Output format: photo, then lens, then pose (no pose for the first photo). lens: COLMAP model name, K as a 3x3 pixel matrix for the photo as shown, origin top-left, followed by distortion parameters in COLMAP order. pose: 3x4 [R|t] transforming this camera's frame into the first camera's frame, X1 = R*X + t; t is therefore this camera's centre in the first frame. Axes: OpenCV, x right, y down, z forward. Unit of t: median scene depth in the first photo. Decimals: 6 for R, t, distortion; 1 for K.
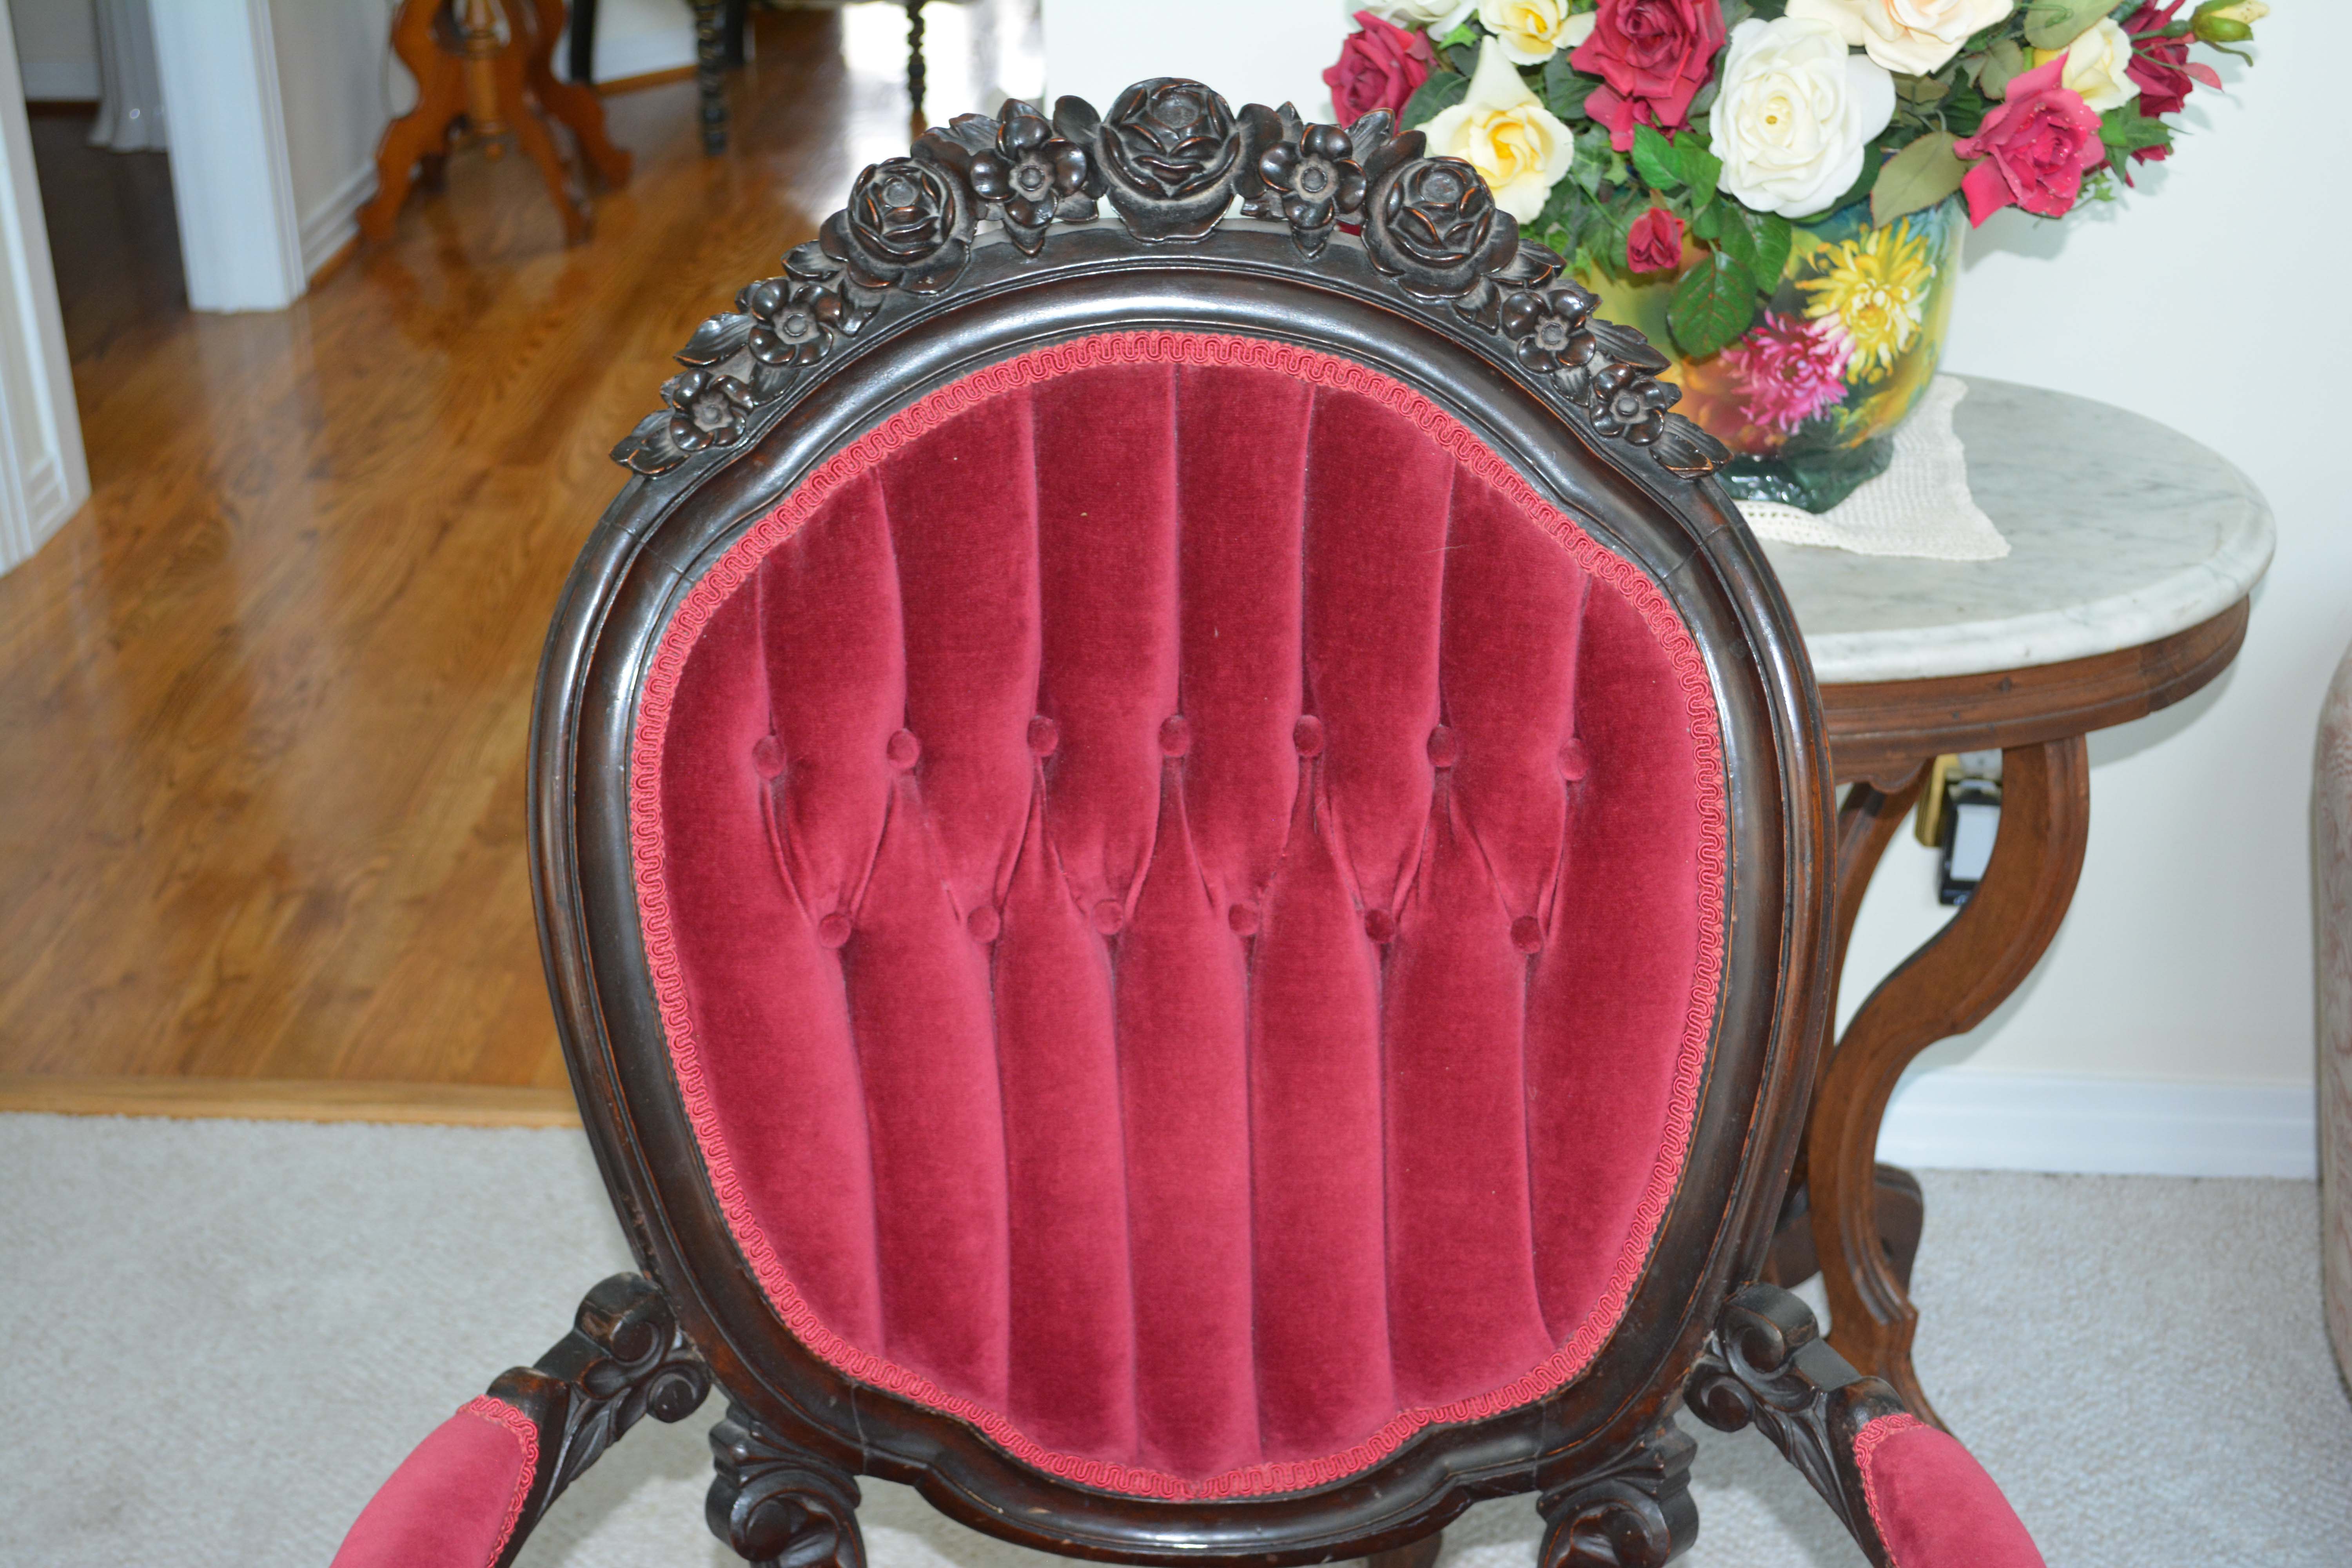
lens RADIAL K [[3176.1, 0, 1156.8], [0, 3176.1, 794.3], [0, 0, 1]] dist [-0.027802, 0.000000]
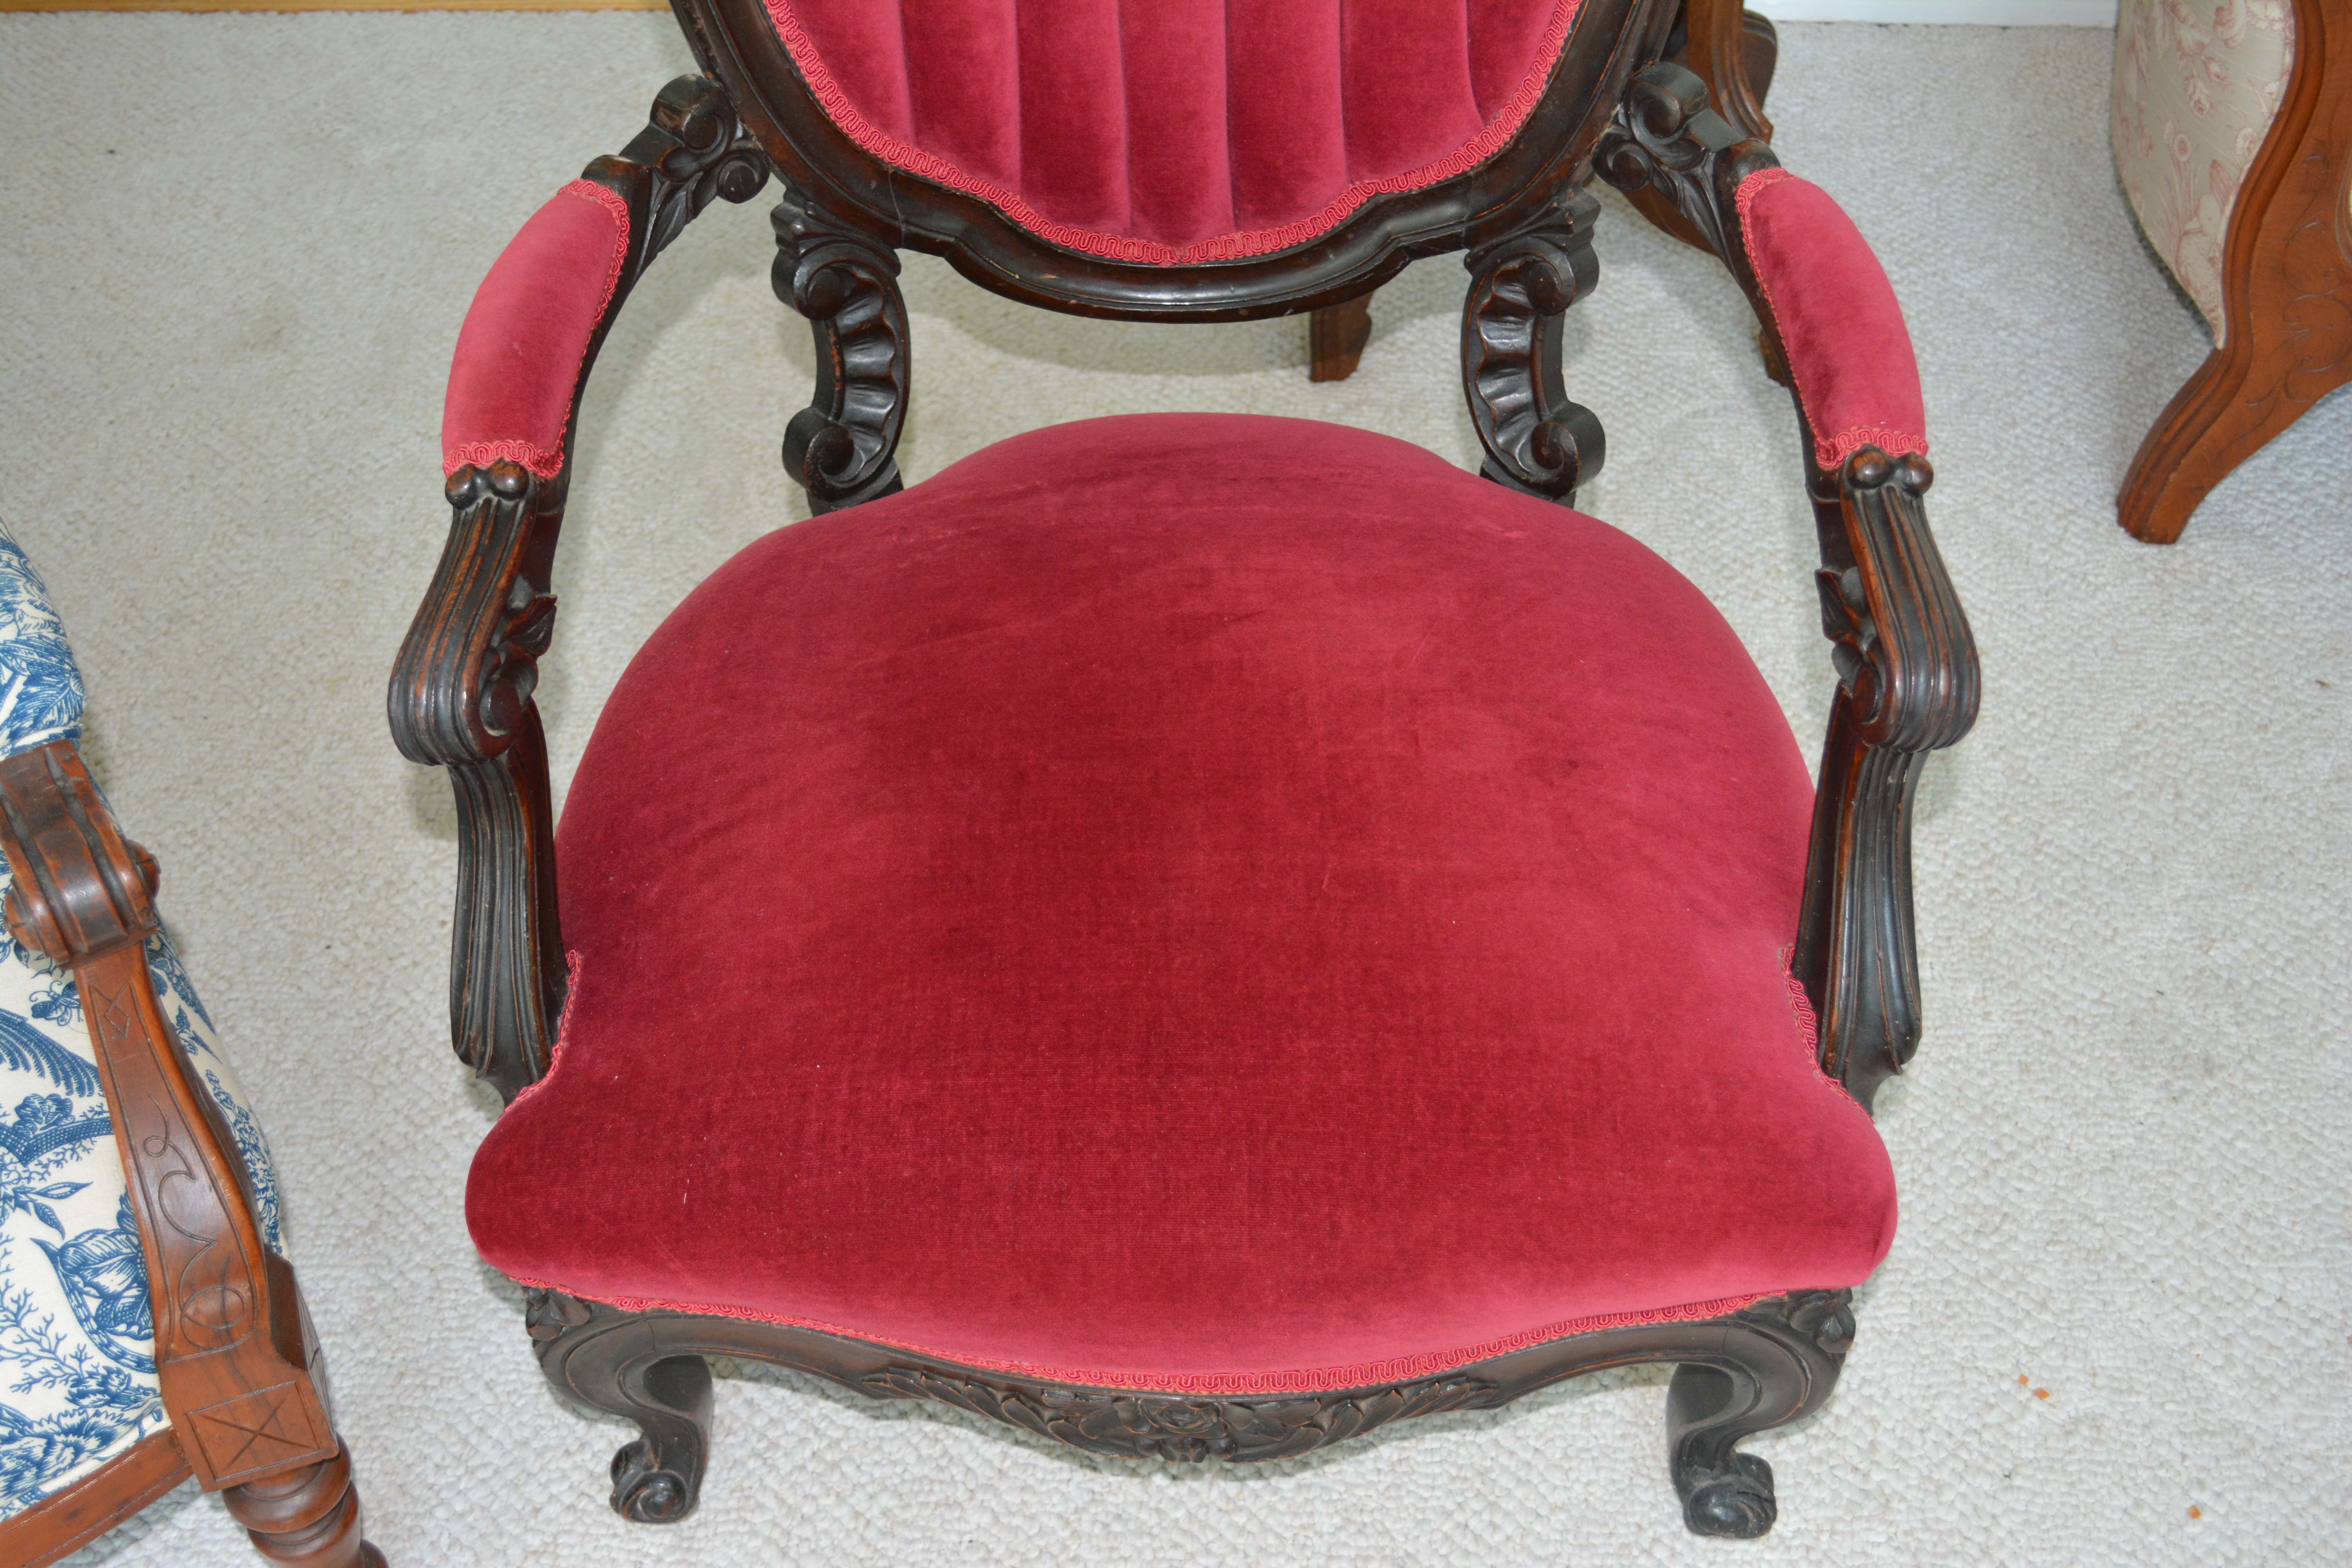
lens RADIAL K [[2587.8, 0, 1153.8], [0, 2587.8, 800.5], [0, 0, 1]] dist [-0.050315, 0.000000]
pose [[0.999615, -0.024552, 0.012893, -0.015194], [0.017991, 0.927969, 0.372222, 0.047108], [-0.021103, -0.371847, 0.928054, 0.018940]]
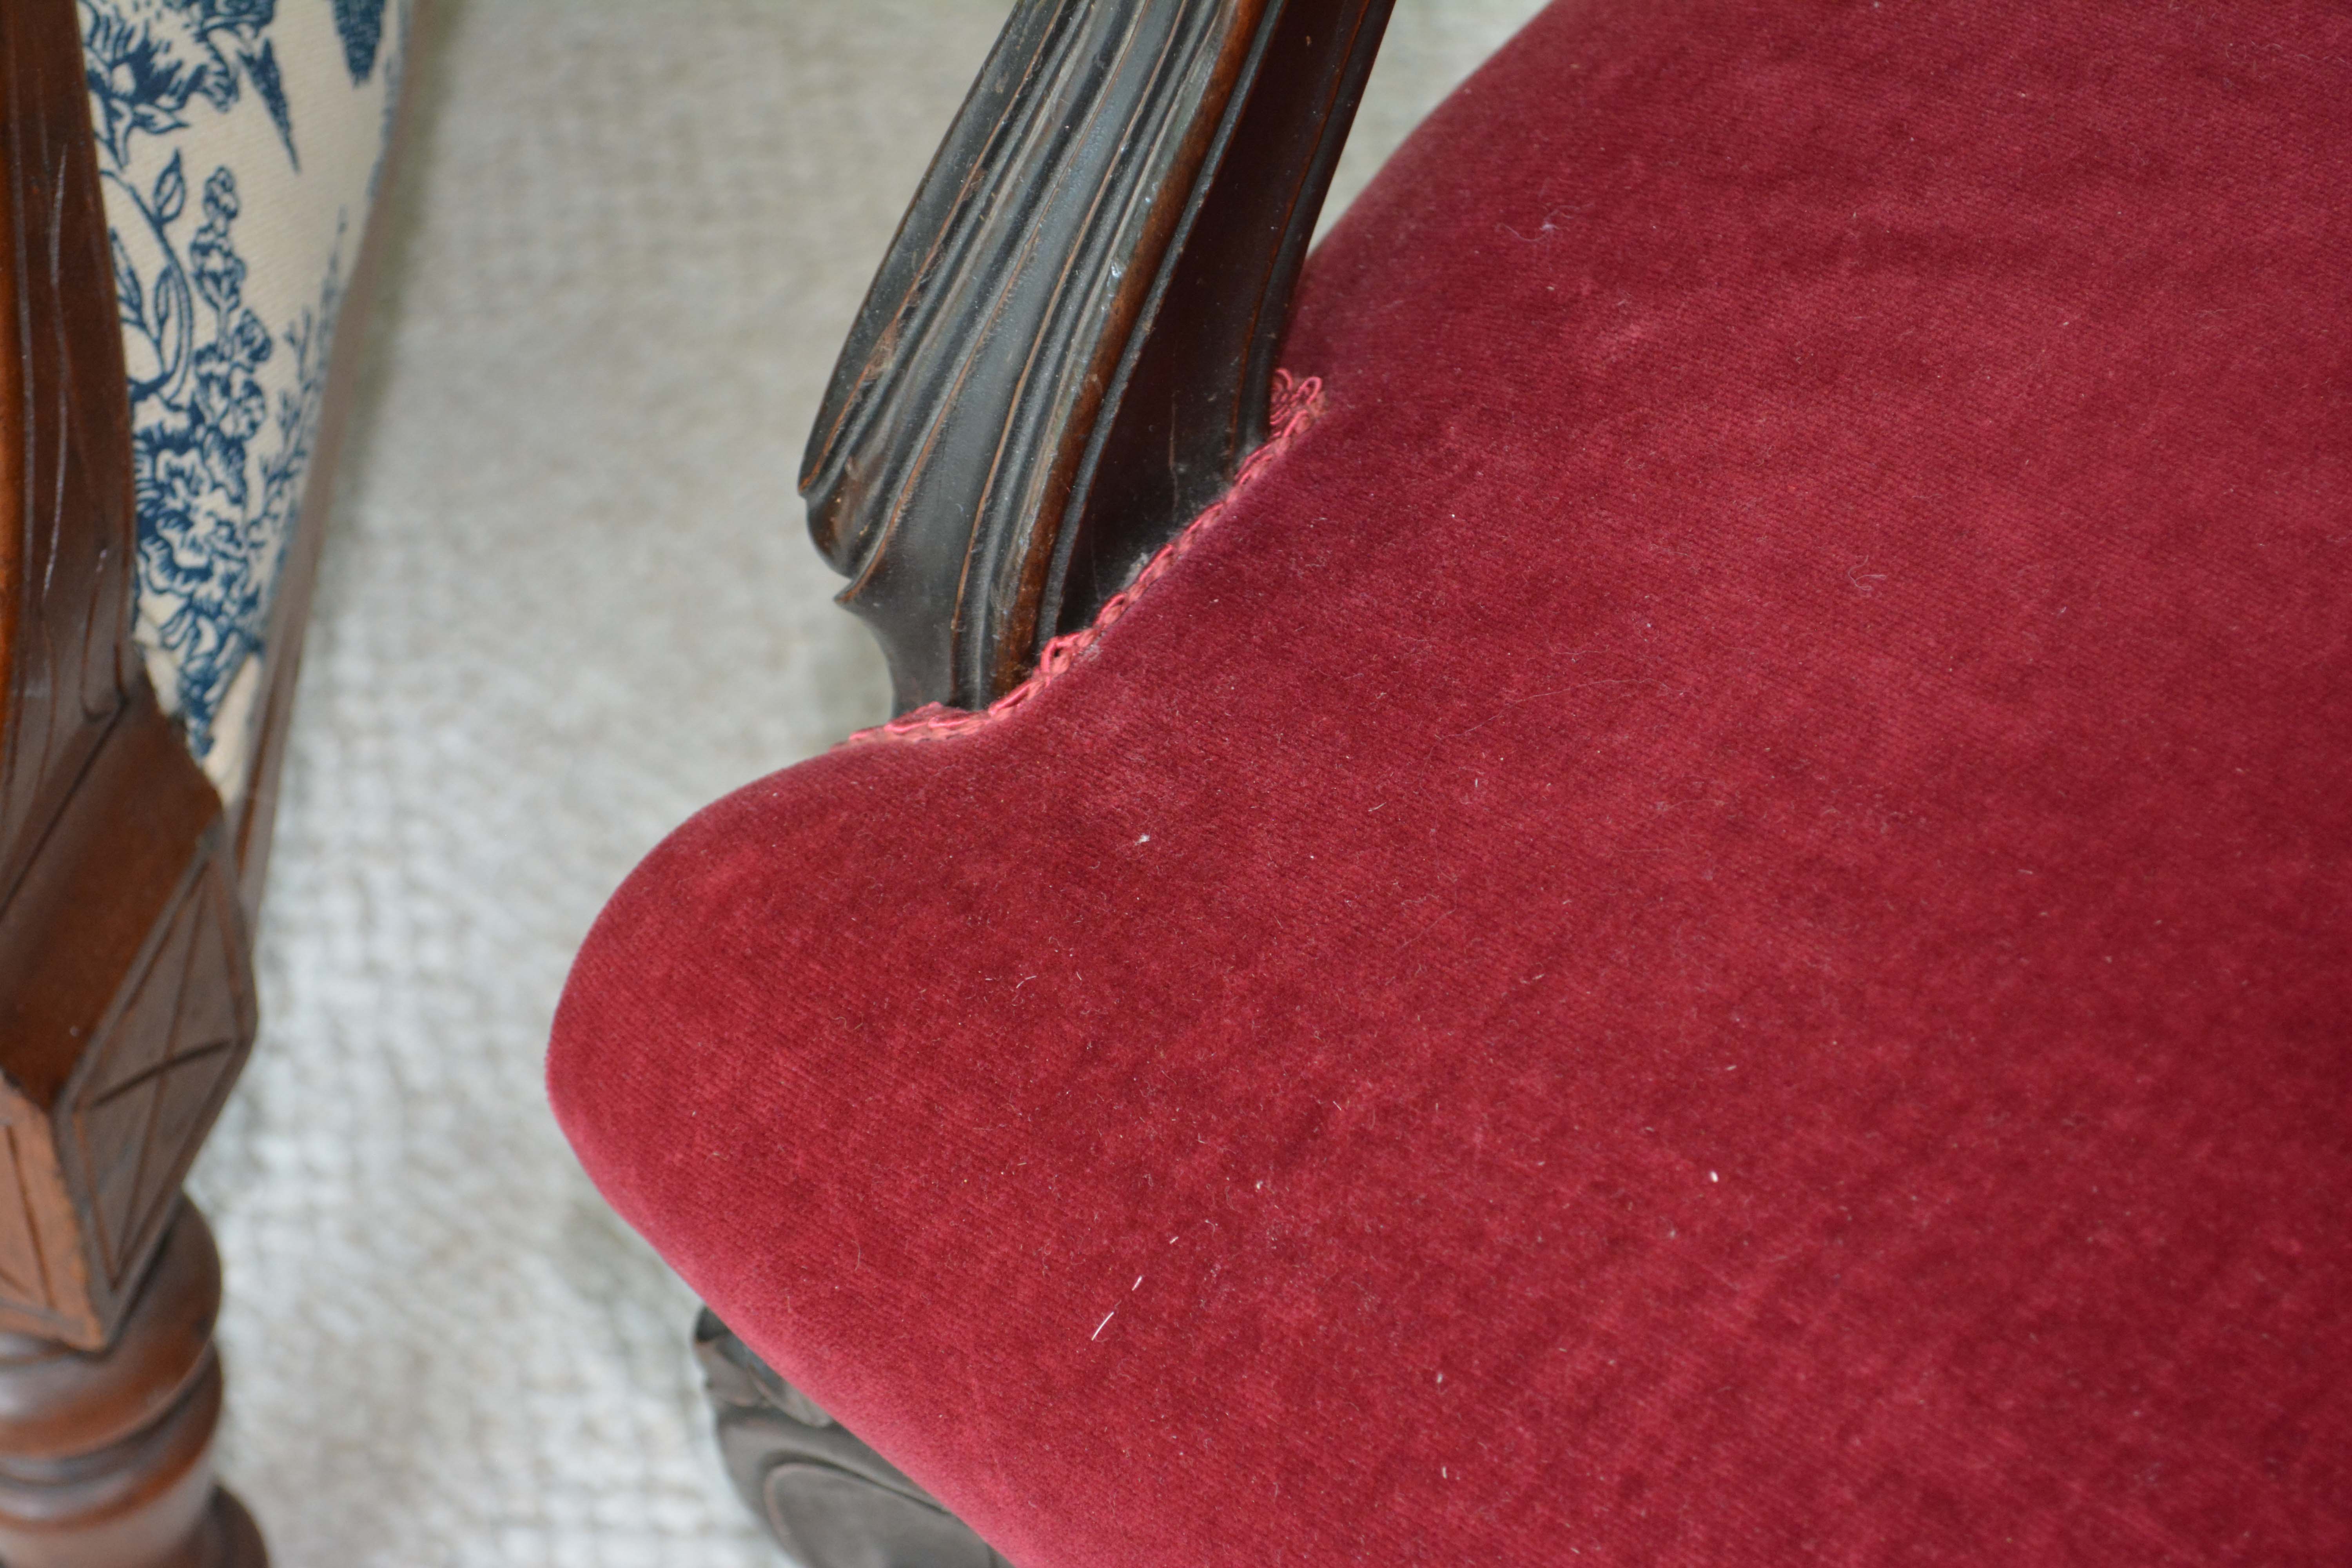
lens RADIAL K [[5265.9, 0, 1173.9], [0, 5265.9, 783.5], [0, 0, 1]] dist [0.046032, 0.000000]
pose [[0.803224, 0.483444, -0.348013, -0.006007], [-0.237988, 0.796023, 0.556516, 0.146962], [0.546070, -0.364184, 0.754438, 0.367662]]
